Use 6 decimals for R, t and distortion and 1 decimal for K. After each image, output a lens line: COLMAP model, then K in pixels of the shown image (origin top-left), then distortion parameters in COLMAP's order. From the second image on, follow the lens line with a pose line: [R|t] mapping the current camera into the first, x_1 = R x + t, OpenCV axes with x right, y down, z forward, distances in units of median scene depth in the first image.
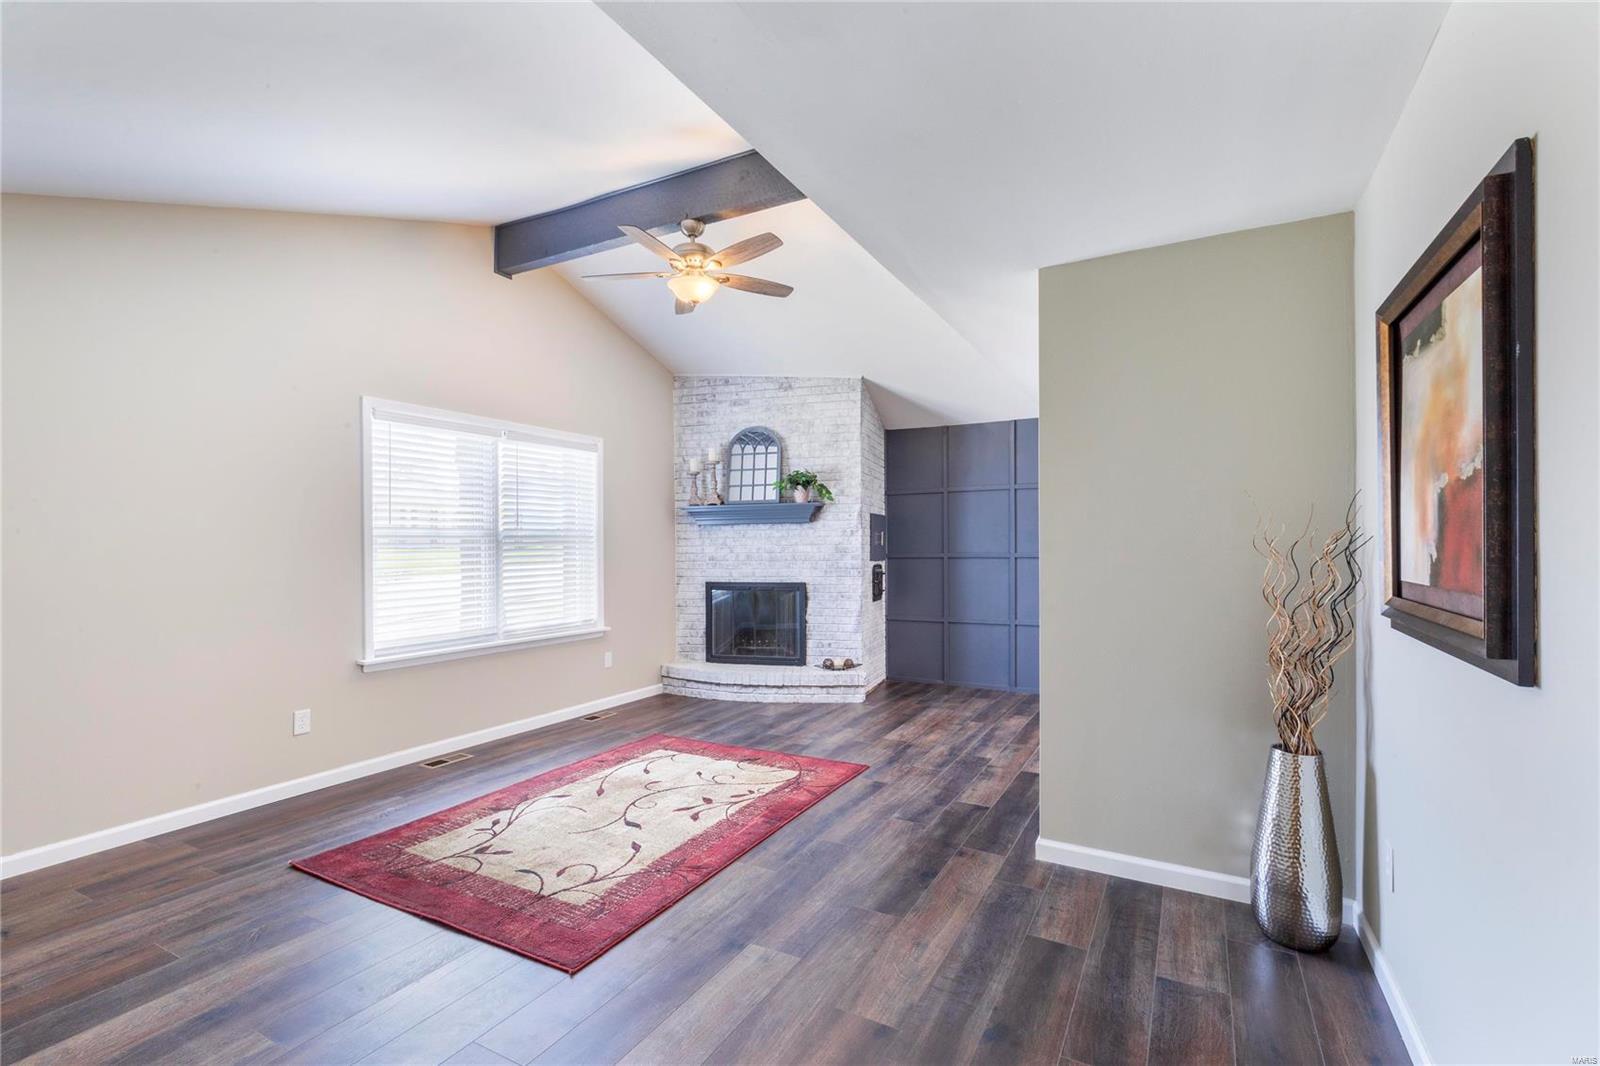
lens RADIAL K [[719.0, 0, 799.0], [0, 719.0, 547.4], [0, 0, 1]] dist [0.007100, 0.000097]
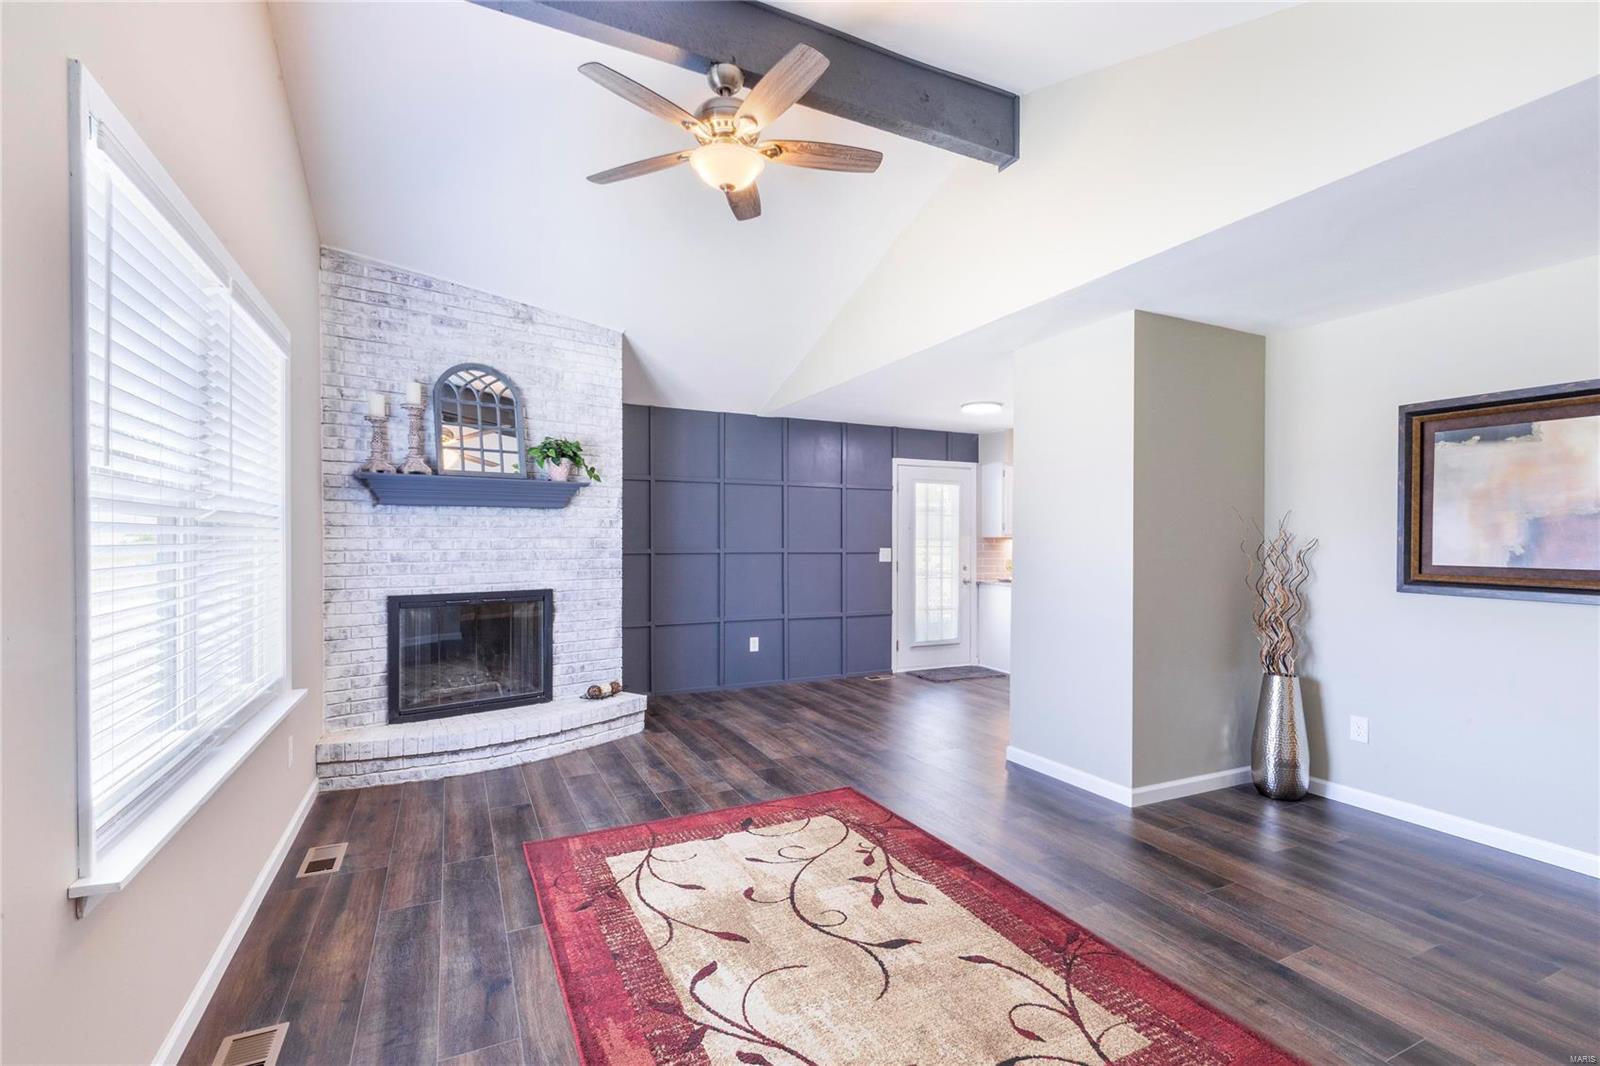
lens RADIAL K [[719.0, 0, 799.0], [0, 719.0, 547.4], [0, 0, 1]] dist [0.007100, 0.000097]
pose [[0.577712, -0.001128, 0.816240, -0.486060], [-0.004204, 0.999982, 0.004357, 0.001964], [-0.816230, -0.005948, 0.577697, 0.390372]]
